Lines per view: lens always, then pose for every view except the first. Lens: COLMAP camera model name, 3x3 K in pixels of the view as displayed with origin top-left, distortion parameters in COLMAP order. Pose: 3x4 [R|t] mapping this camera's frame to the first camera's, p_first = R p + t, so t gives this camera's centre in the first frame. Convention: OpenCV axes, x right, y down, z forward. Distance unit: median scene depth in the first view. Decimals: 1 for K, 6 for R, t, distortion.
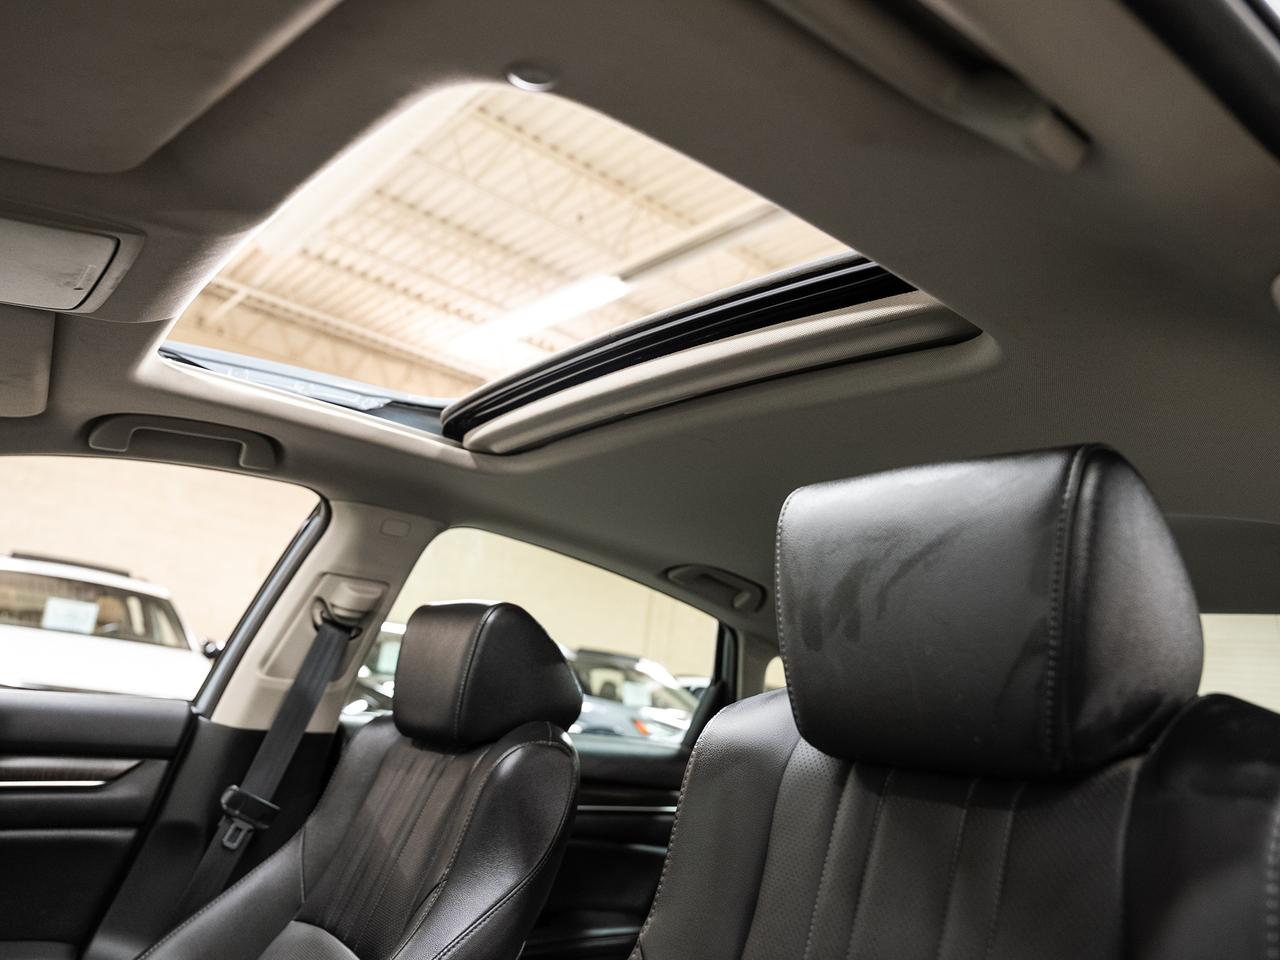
lens RADIAL K [[894.3, 0, 633.8], [0, 894.3, 500.7], [0, 0, 1]] dist [-0.003902, 0.002708]
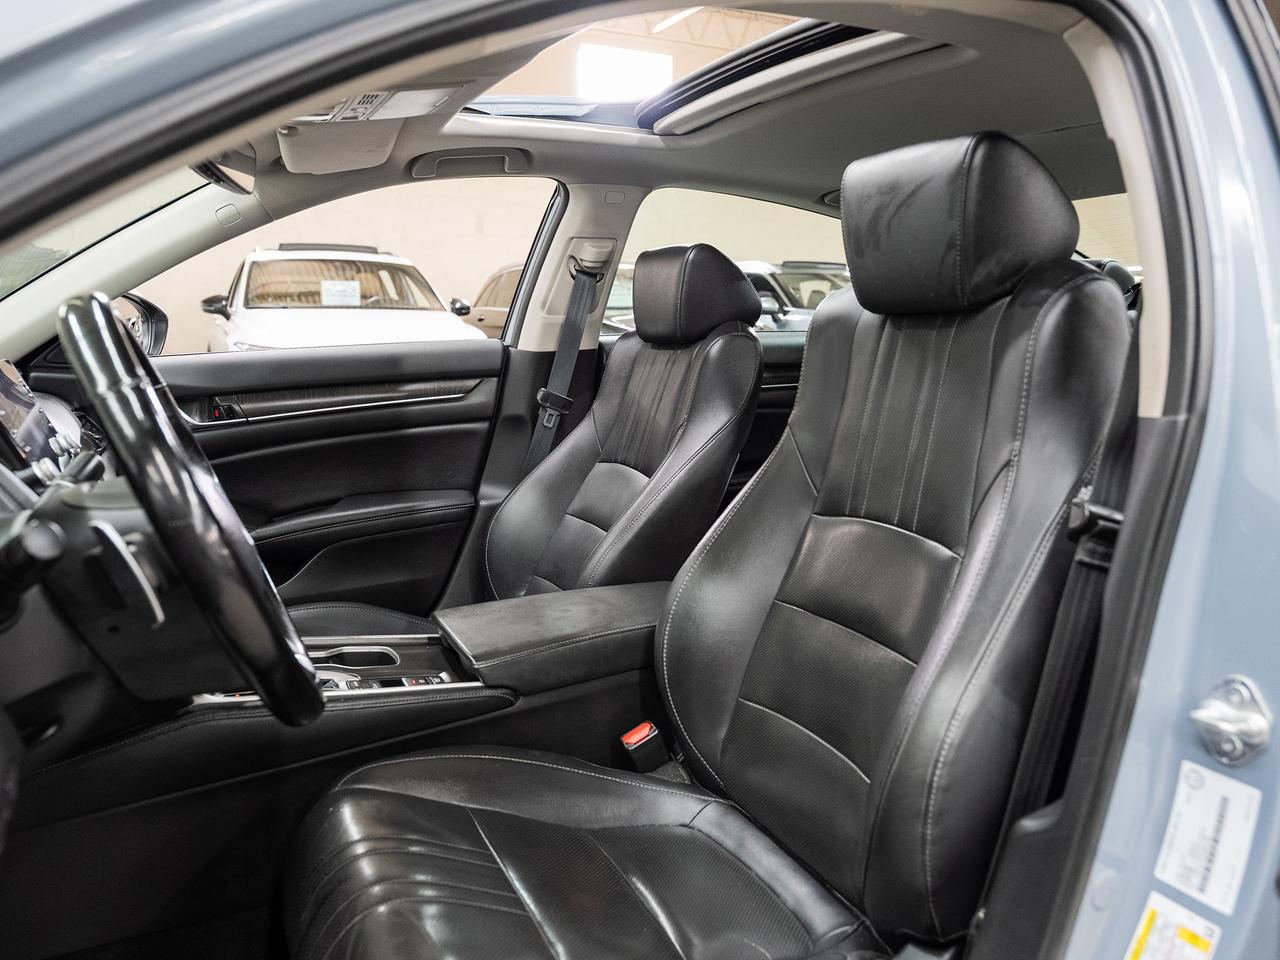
lens RADIAL K [[894.3, 0, 633.8], [0, 894.3, 500.7], [0, 0, 1]] dist [-0.003902, 0.002708]
pose [[0.964427, -0.068800, -0.255238, 0.086296], [0.167495, 0.906027, 0.388666, -0.081127], [0.204512, -0.417591, 0.885321, -0.436103]]
